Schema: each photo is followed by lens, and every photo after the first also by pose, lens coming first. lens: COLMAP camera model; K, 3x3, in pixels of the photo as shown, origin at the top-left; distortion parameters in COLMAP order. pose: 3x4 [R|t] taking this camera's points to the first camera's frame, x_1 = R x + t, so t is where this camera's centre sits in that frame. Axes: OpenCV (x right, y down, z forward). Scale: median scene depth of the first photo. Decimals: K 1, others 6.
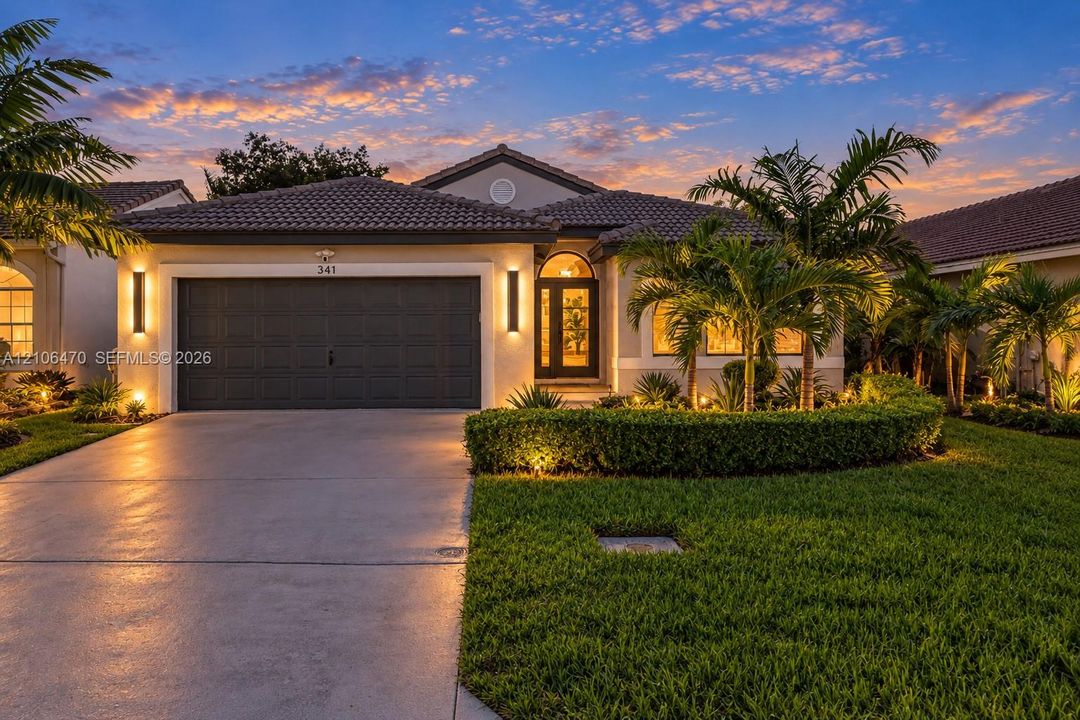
lens RADIAL K [[722.1, 0, 488.9], [0, 722.1, 340.1], [0, 0, 1]] dist [-0.004267, -0.001293]
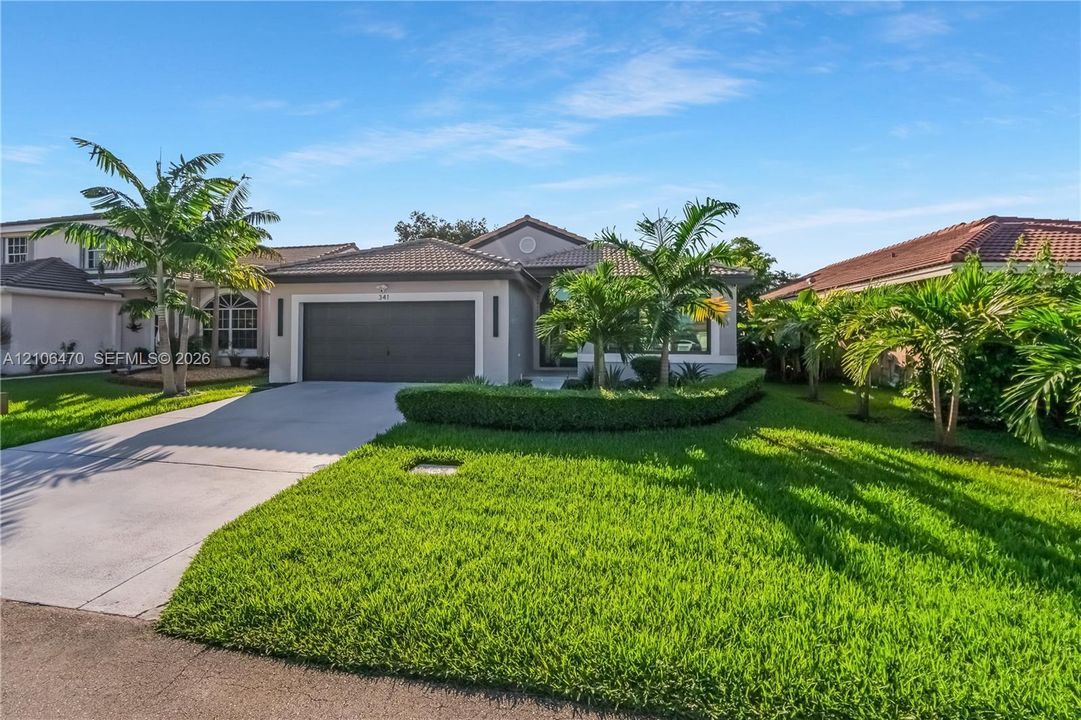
lens RADIAL K [[476.8, 0, 528.3], [0, 476.8, 342.5], [0, 0, 1]] dist [0.000784, 0.000205]
pose [[0.982391, 0.013436, -0.186353, 0.226392], [-0.013253, 0.999910, 0.002226, -0.000966], [0.186366, 0.000283, 0.982480, 0.000076]]
